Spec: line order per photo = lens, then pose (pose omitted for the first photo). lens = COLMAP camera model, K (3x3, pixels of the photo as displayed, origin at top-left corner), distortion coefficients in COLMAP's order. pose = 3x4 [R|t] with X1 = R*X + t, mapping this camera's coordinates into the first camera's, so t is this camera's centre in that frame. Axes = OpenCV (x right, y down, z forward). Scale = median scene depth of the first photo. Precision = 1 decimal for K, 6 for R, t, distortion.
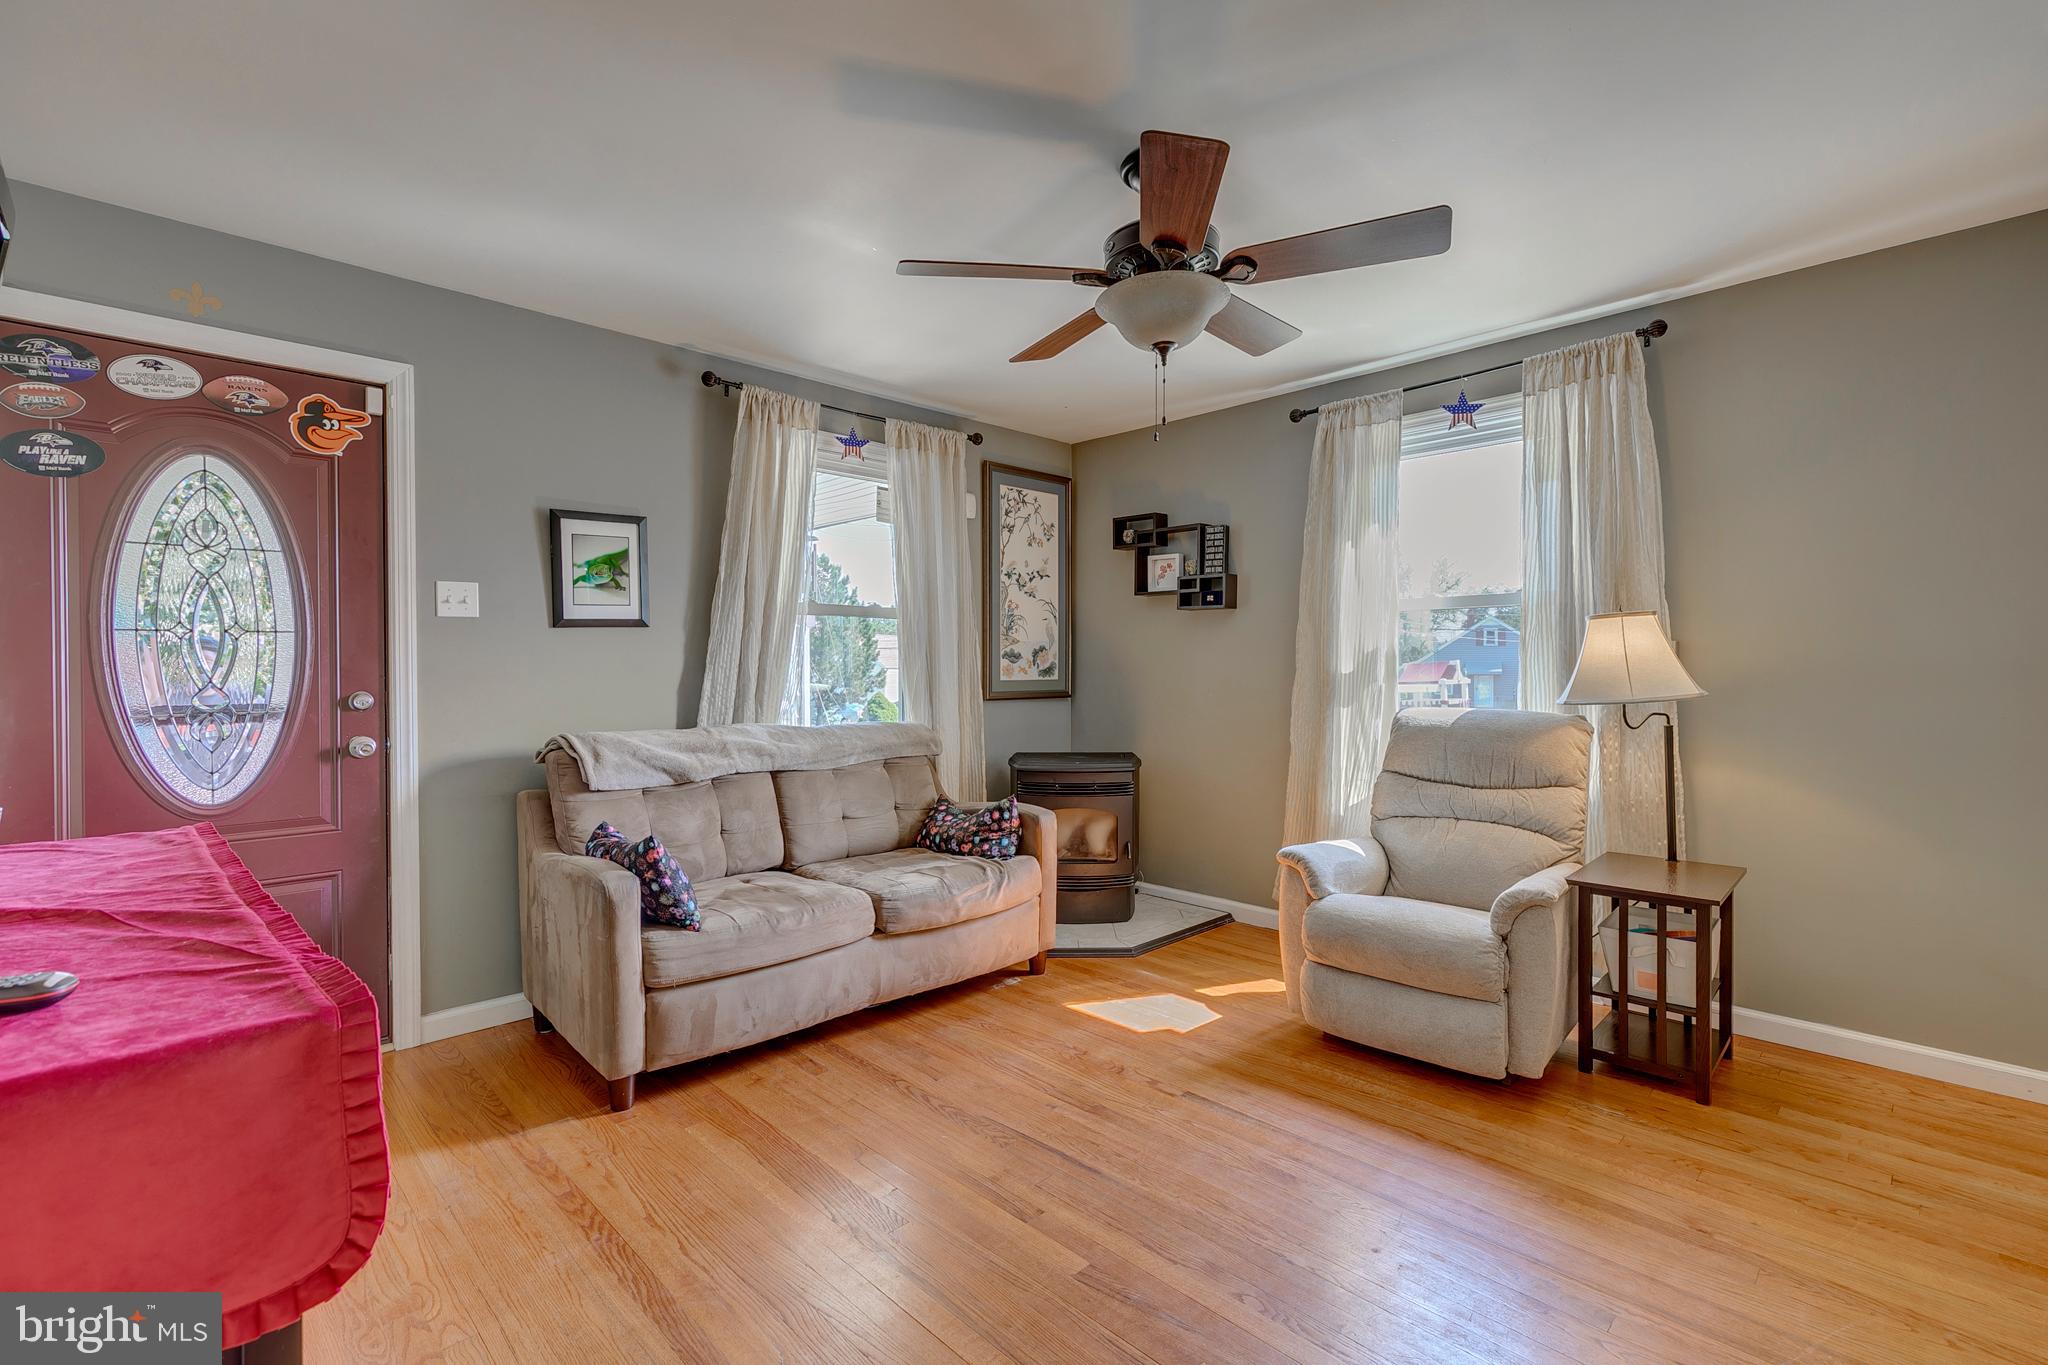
lens RADIAL K [[918.7, 0, 1040.3], [0, 918.7, 676.1], [0, 0, 1]] dist [0.004504, -0.001521]
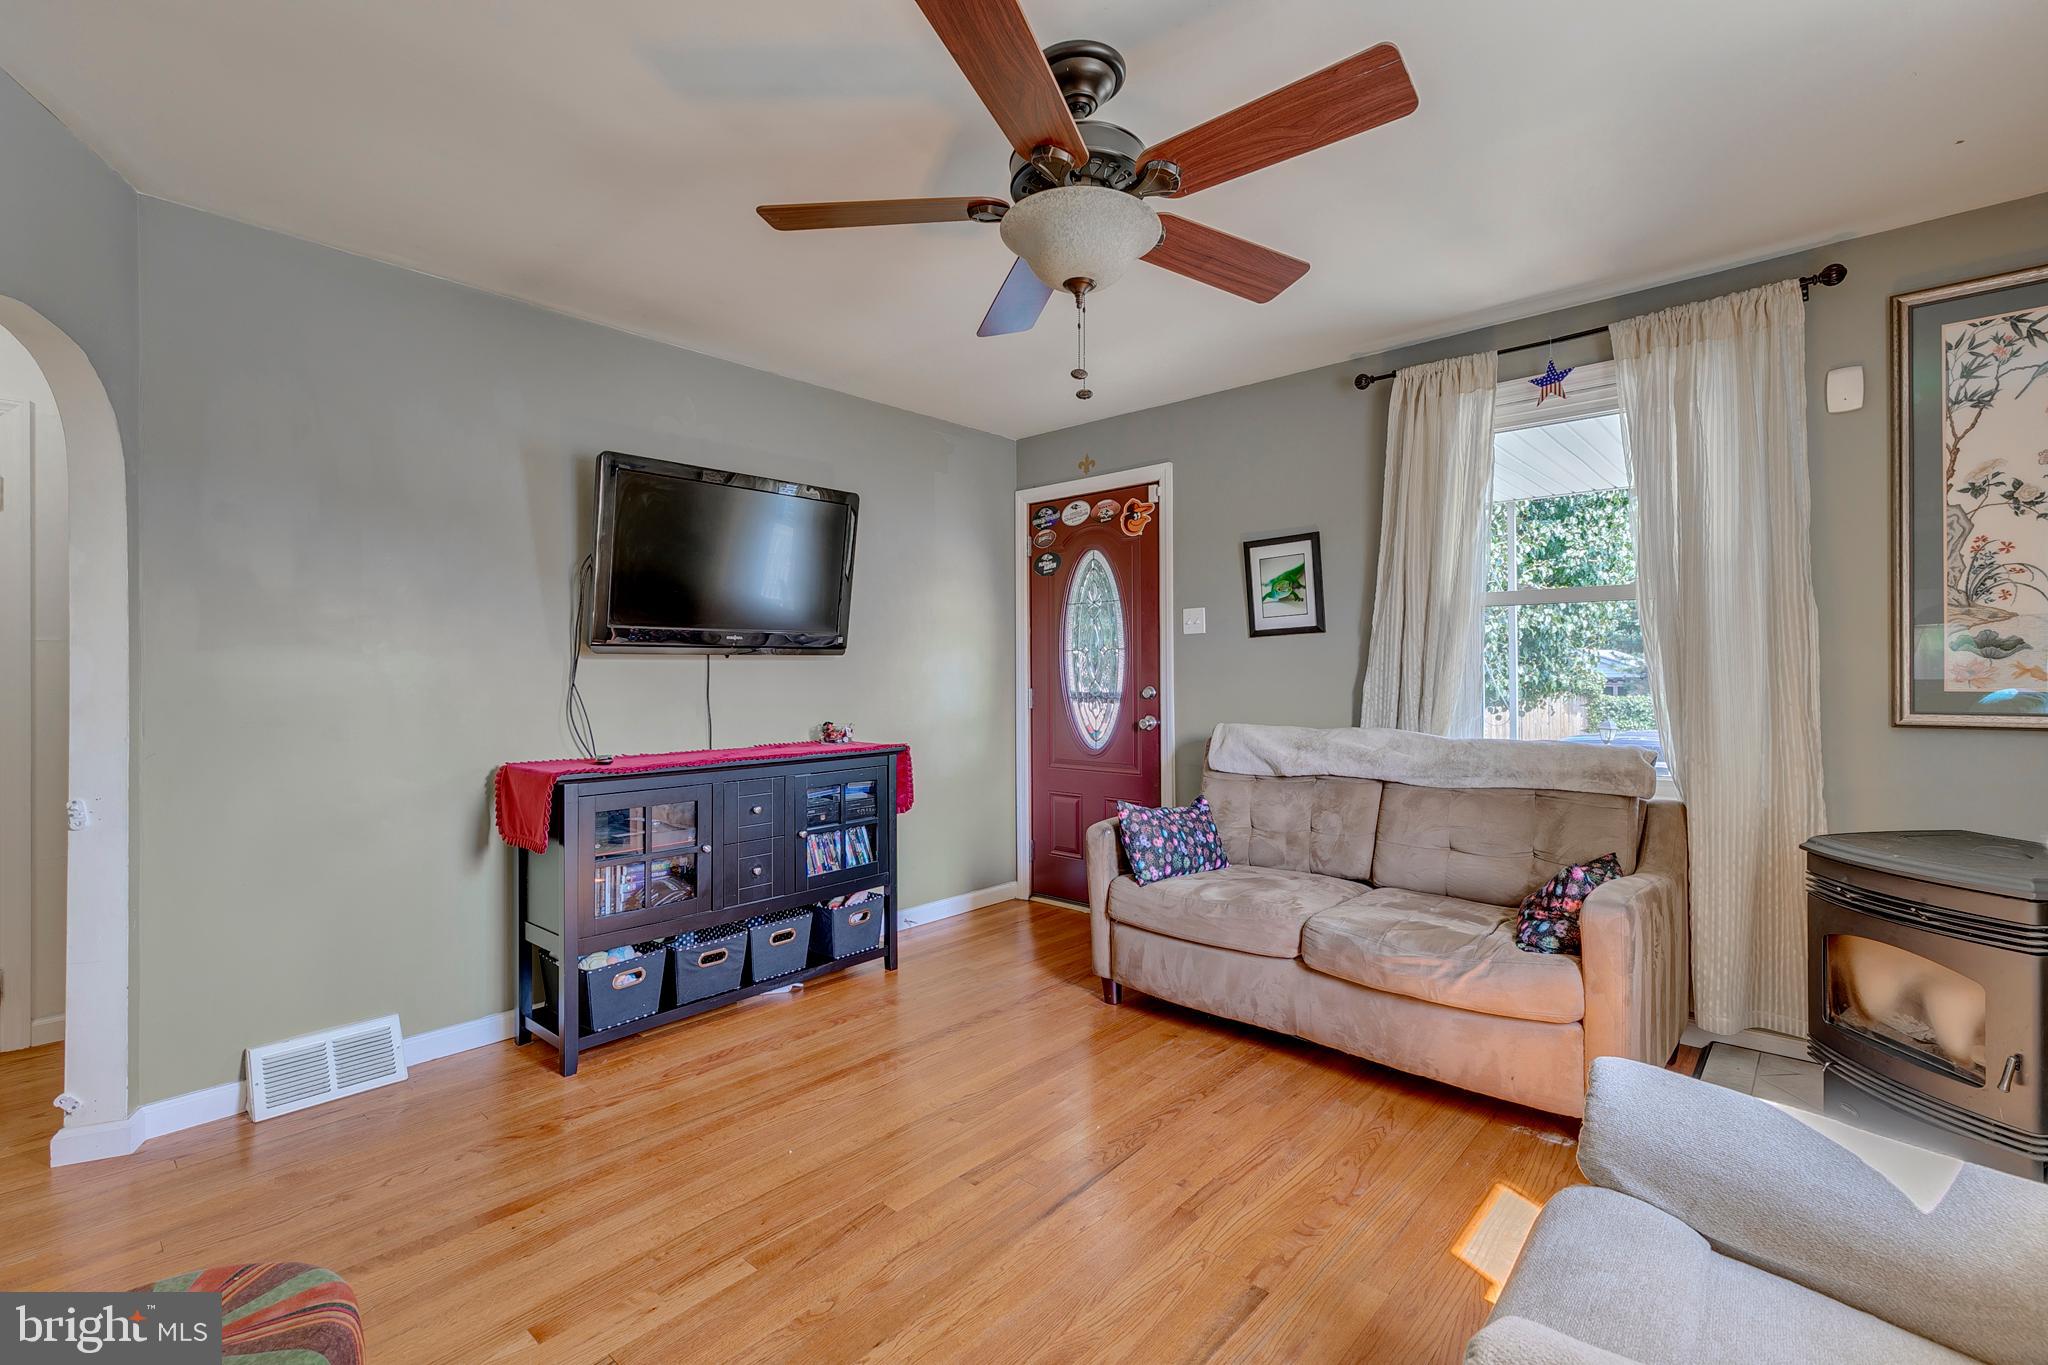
lens RADIAL K [[918.7, 0, 1028.1], [0, 918.7, 671.8], [0, 0, 1]] dist [0.004504, -0.001521]
pose [[0.045833, 0.002405, -0.998946, 0.690329], [-0.002916, 0.999993, 0.002274, -0.009072], [0.998945, 0.002808, 0.045840, 0.652192]]
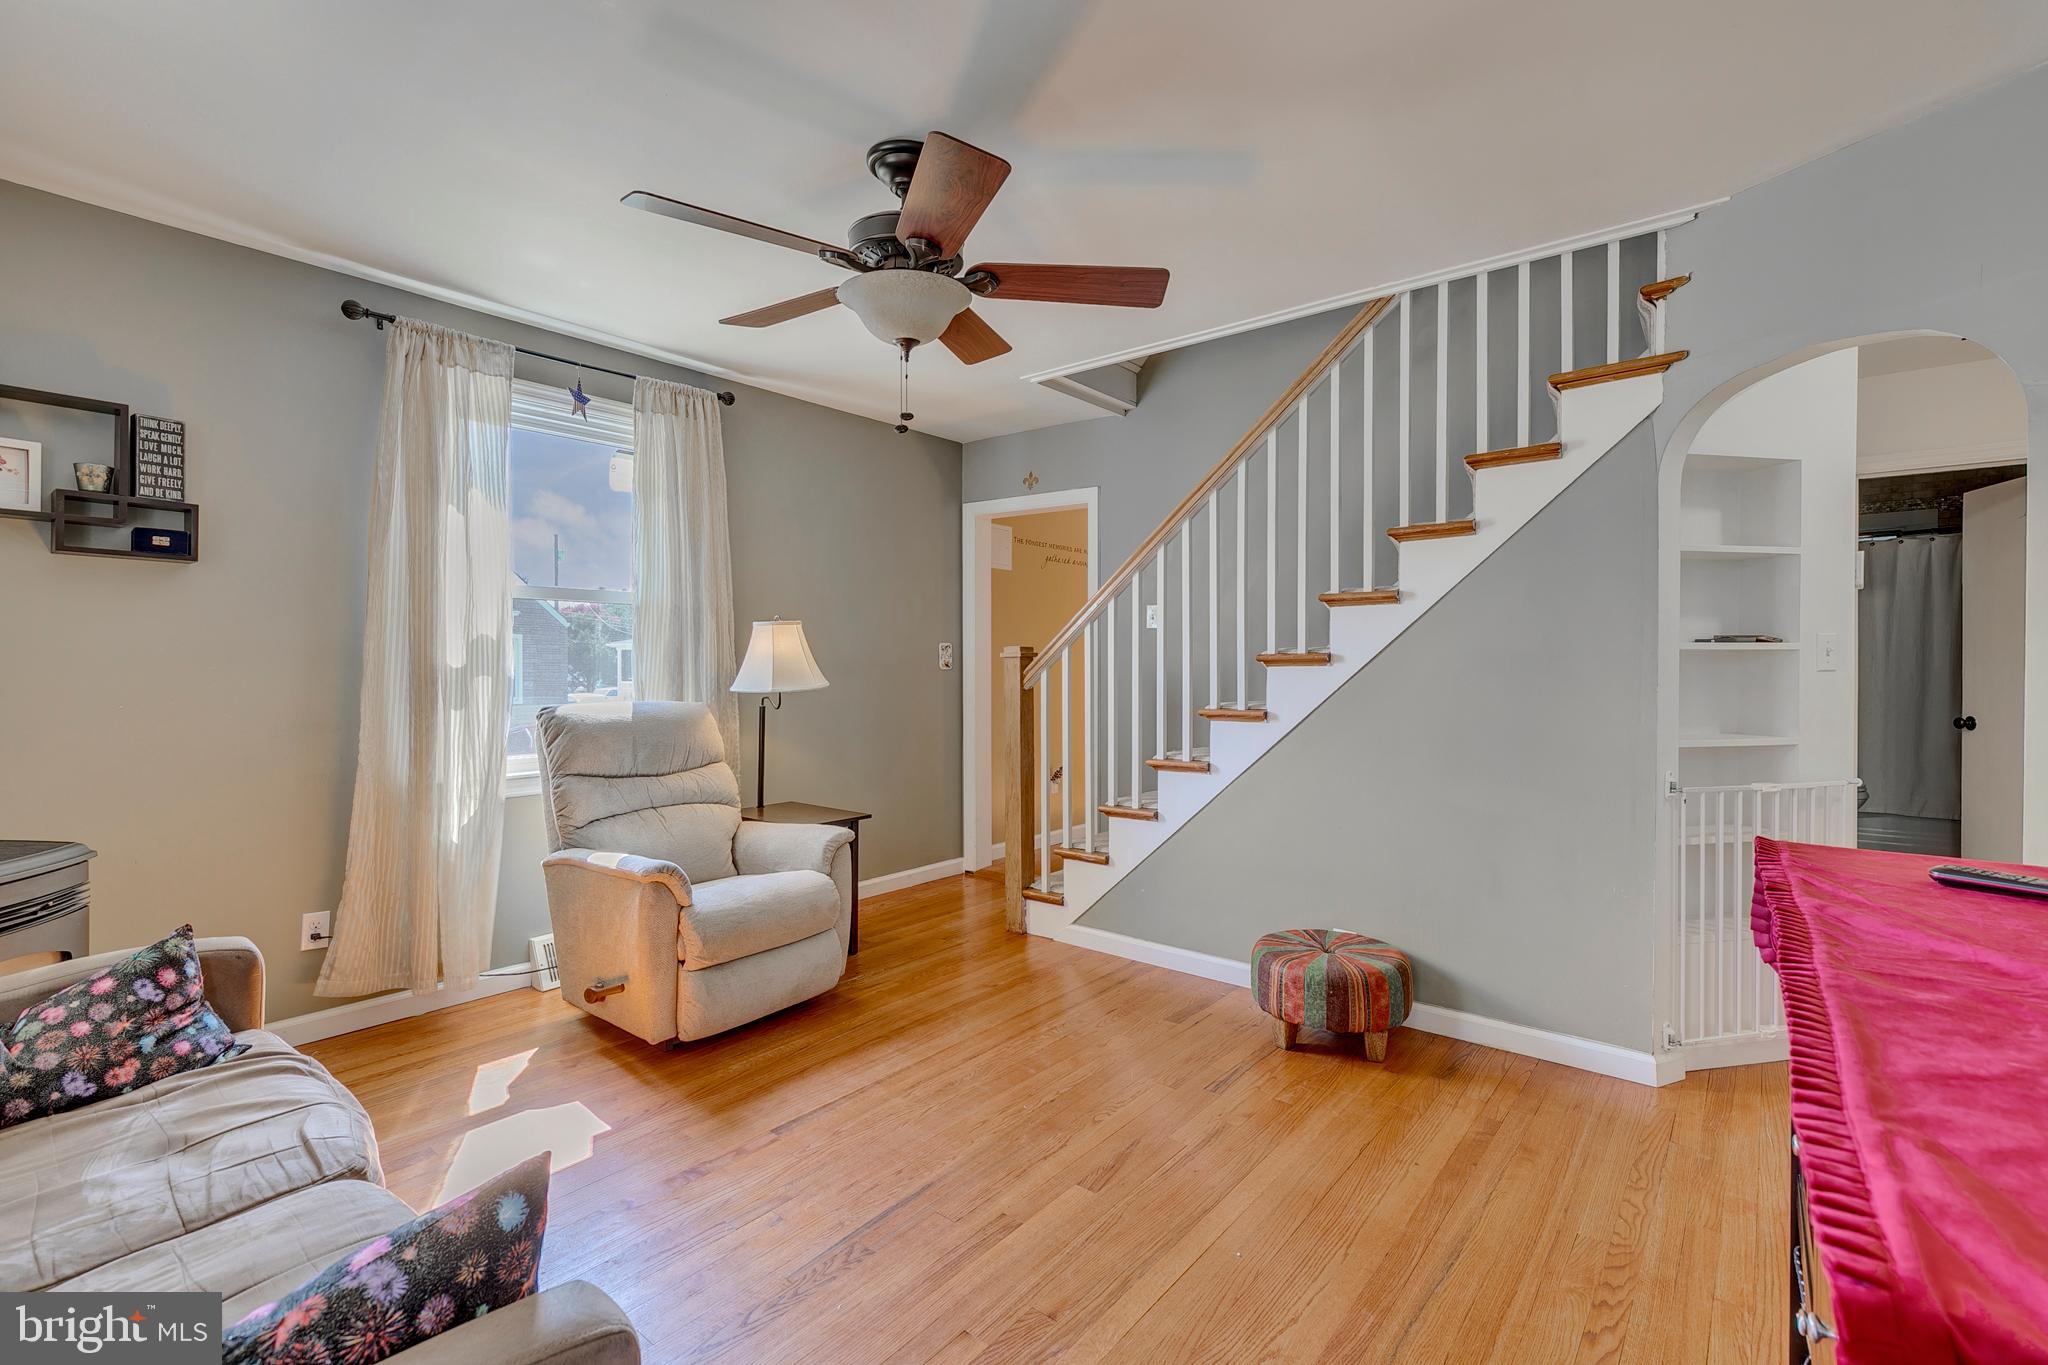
lens RADIAL K [[918.7, 0, 1035.2], [0, 918.7, 672.3], [0, 0, 1]] dist [0.004504, -0.001521]
pose [[-0.119083, -0.008619, 0.992847, -0.629424], [0.005017, 0.999944, 0.009282, -0.005116], [-0.992872, 0.006086, -0.119033, 0.696879]]
